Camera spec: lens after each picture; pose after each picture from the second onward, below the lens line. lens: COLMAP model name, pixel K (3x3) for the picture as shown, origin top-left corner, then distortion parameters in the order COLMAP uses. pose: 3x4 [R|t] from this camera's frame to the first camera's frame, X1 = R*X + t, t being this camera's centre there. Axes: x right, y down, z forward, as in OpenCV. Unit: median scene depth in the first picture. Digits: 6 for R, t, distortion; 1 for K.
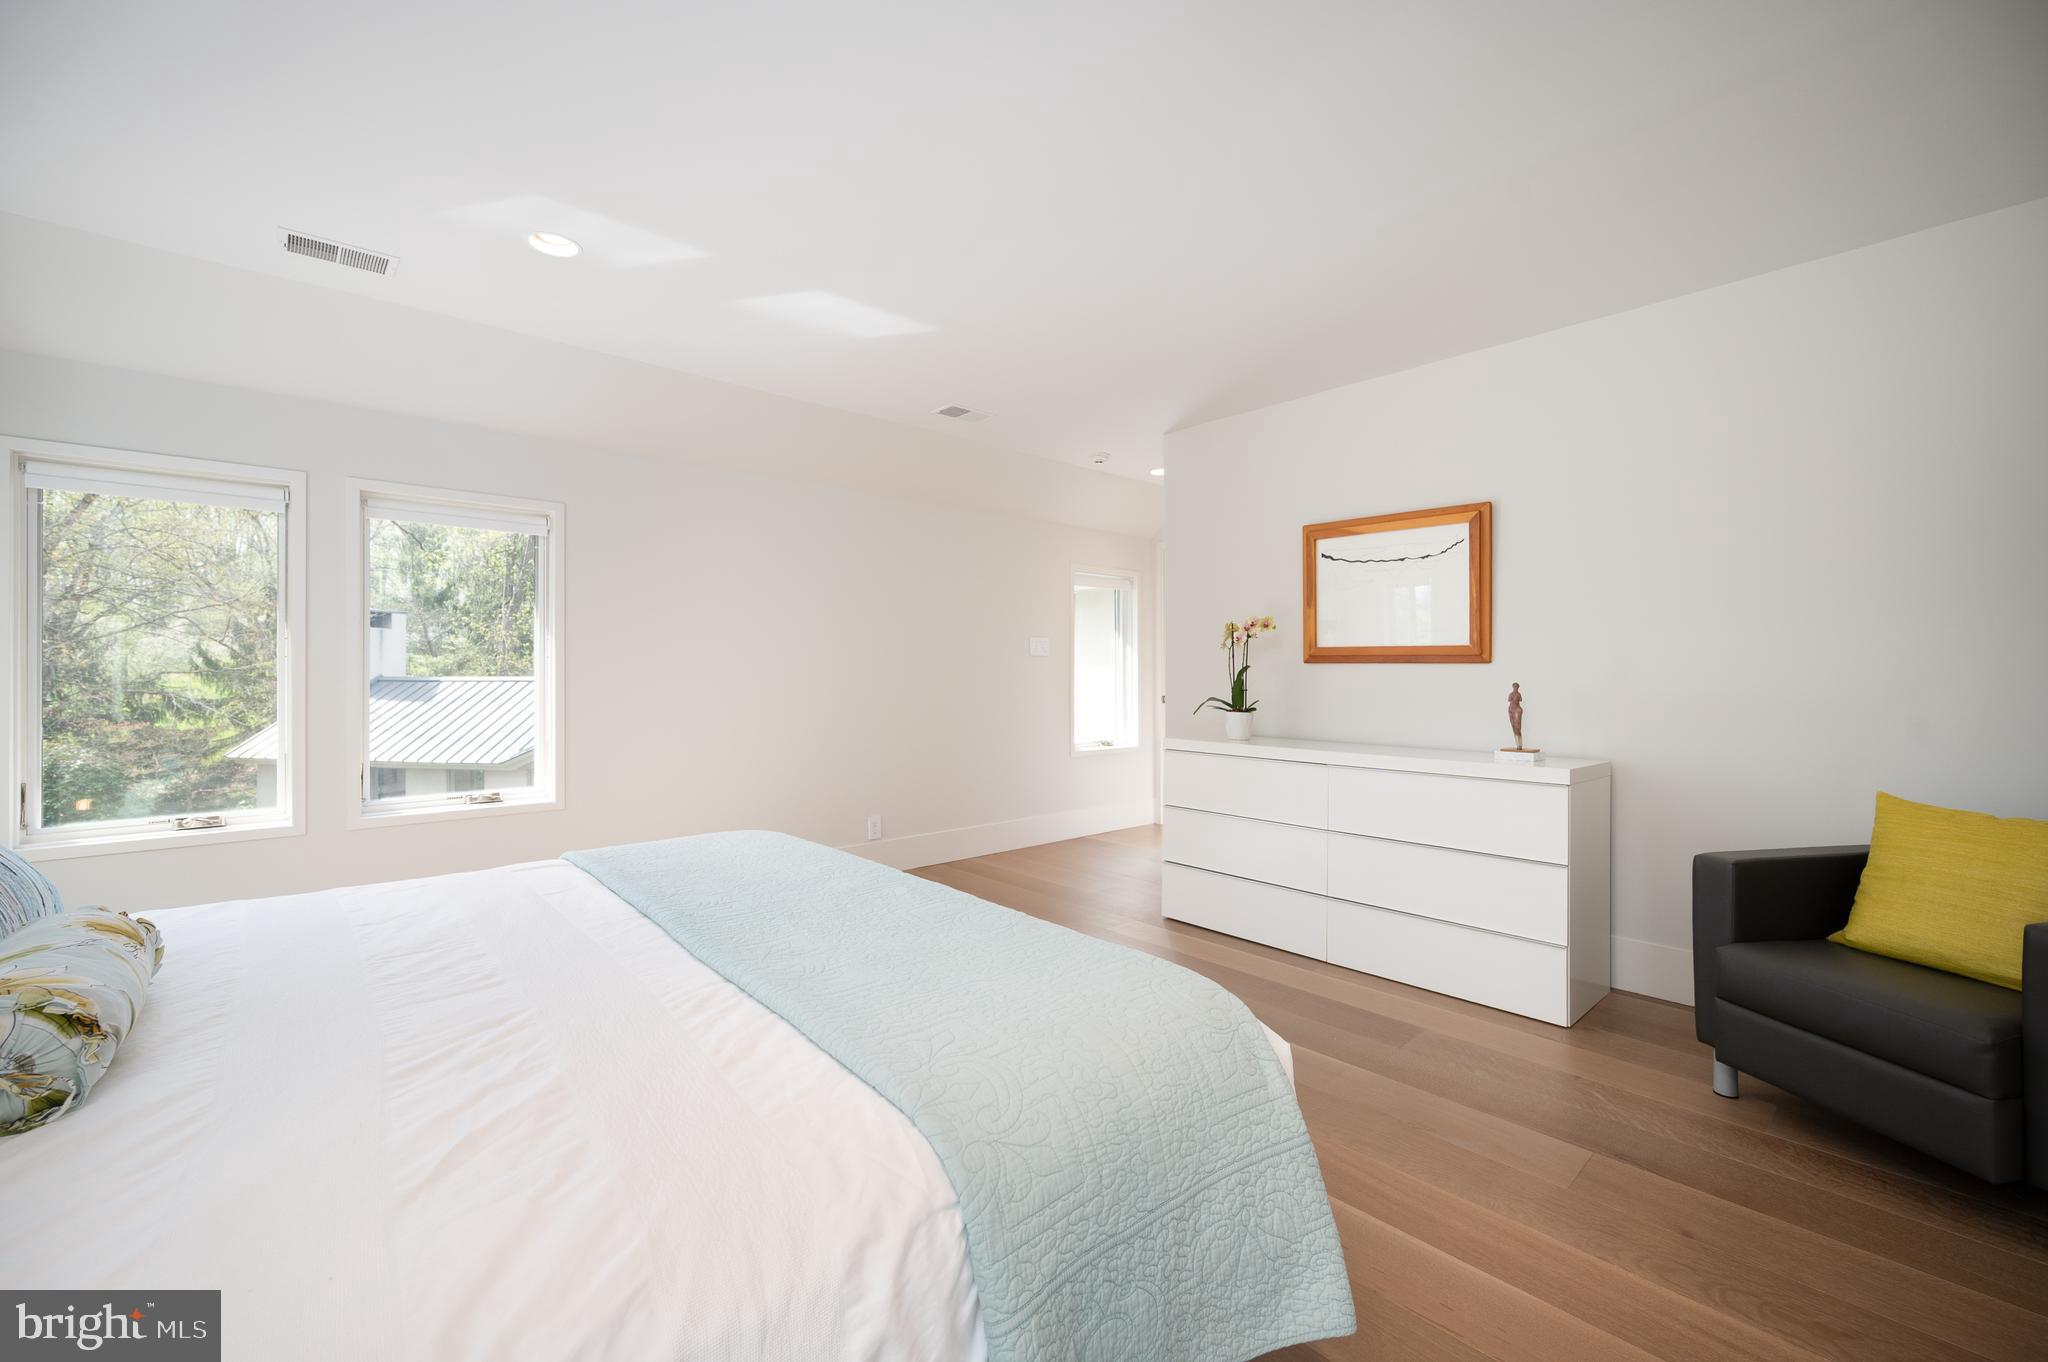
lens RADIAL K [[816.4, 0, 1019.6], [0, 816.4, 676.9], [0, 0, 1]] dist [0.000004, -0.000362]
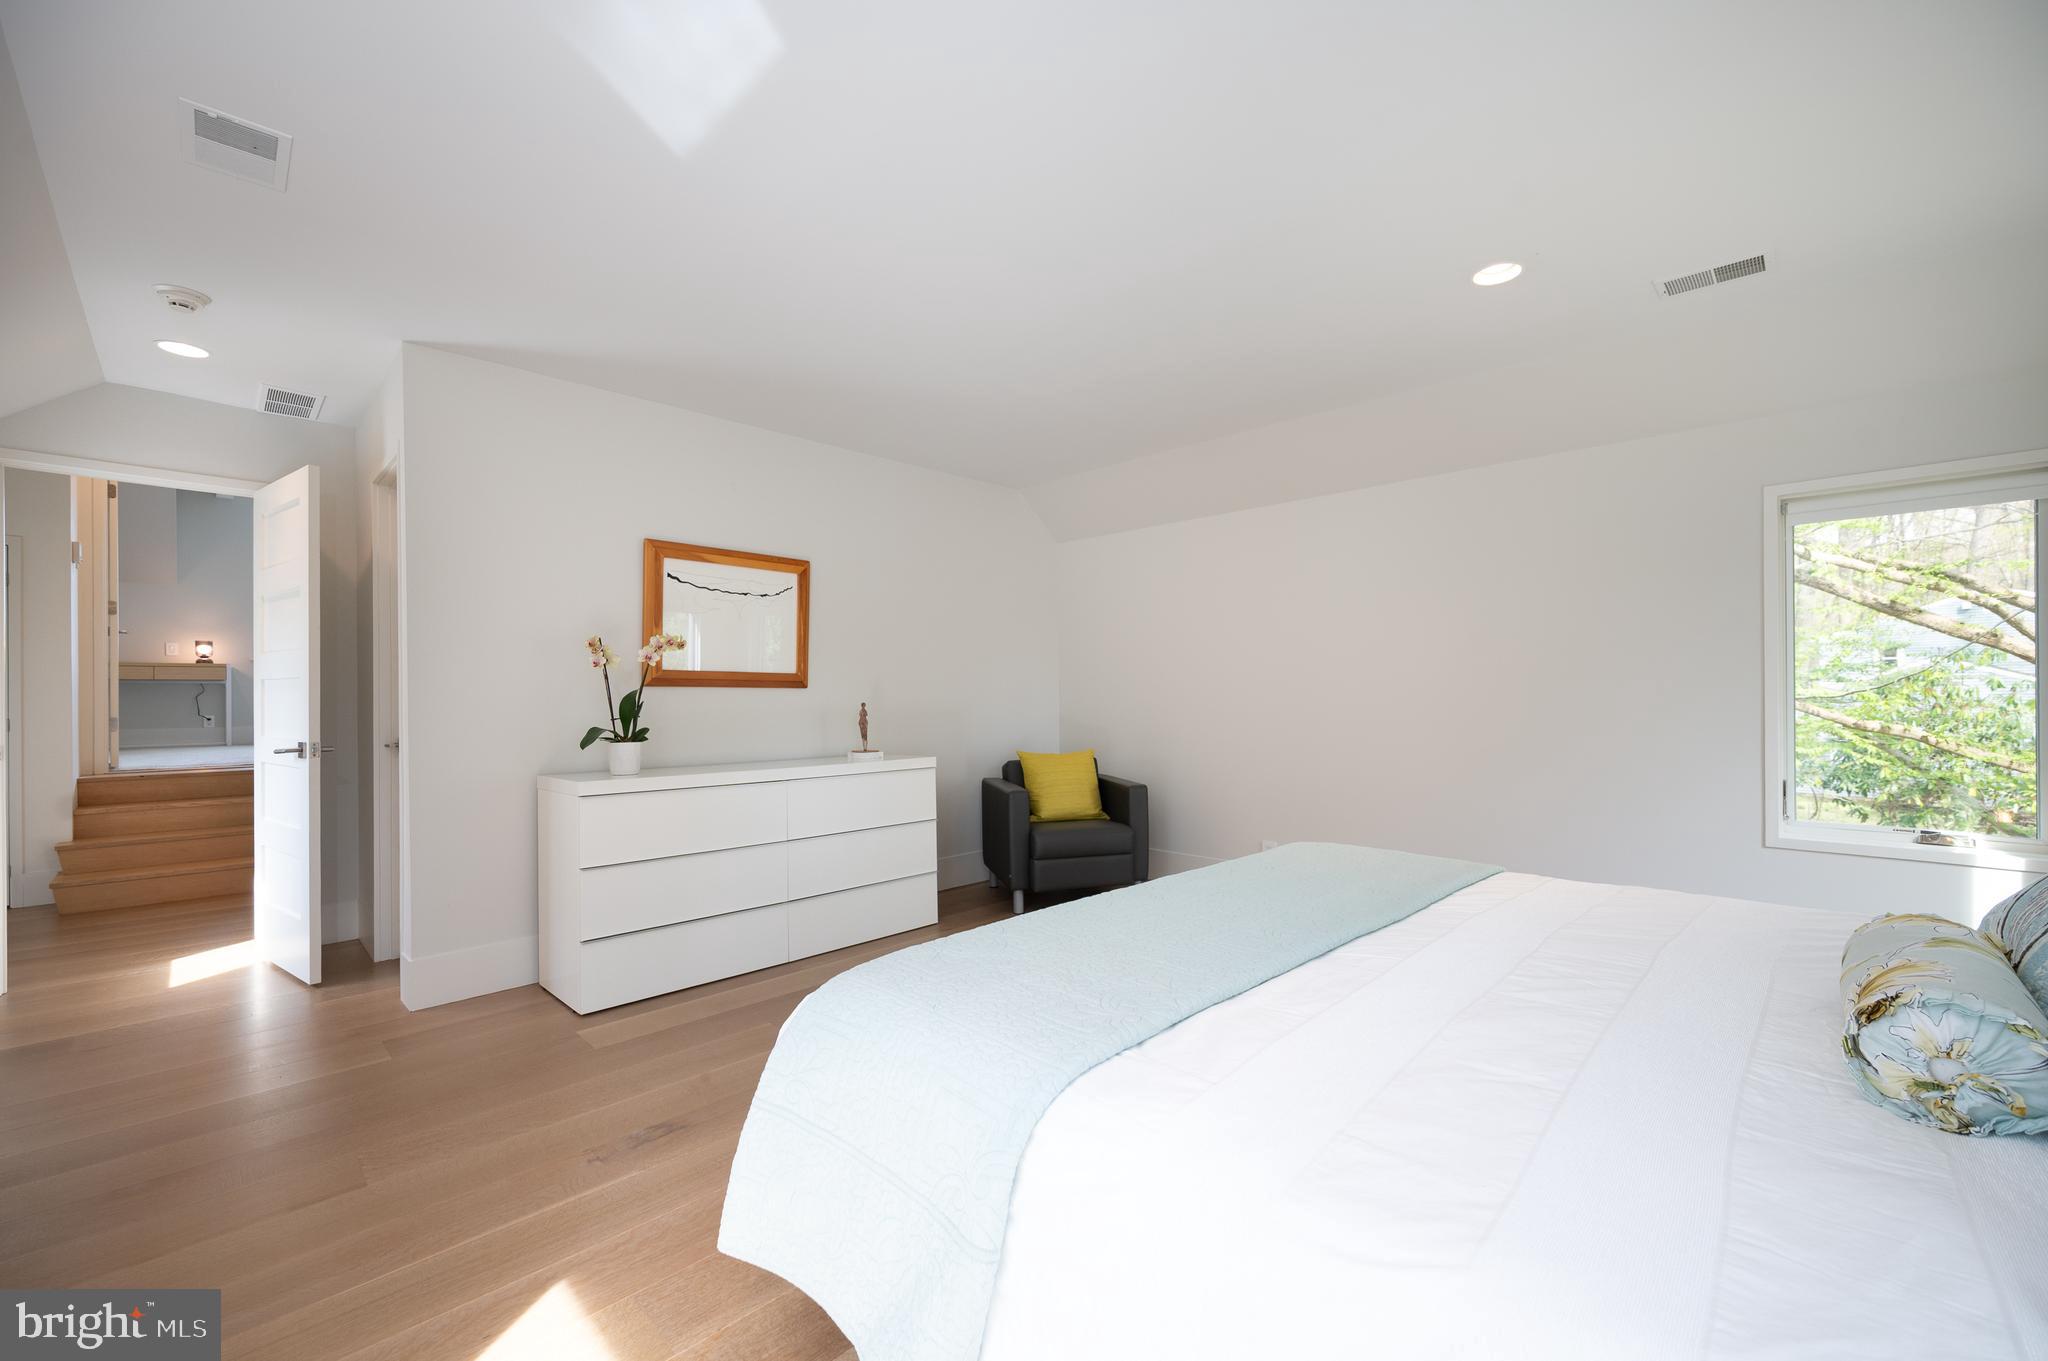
lens RADIAL K [[816.4, 0, 1029.8], [0, 816.4, 688.5], [0, 0, 1]] dist [0.000004, -0.000362]
pose [[-0.060960, 0.002266, 0.998138, -0.702156], [0.005255, 0.999984, -0.001949, -0.010696], [-0.998126, 0.005126, -0.060971, 0.714507]]
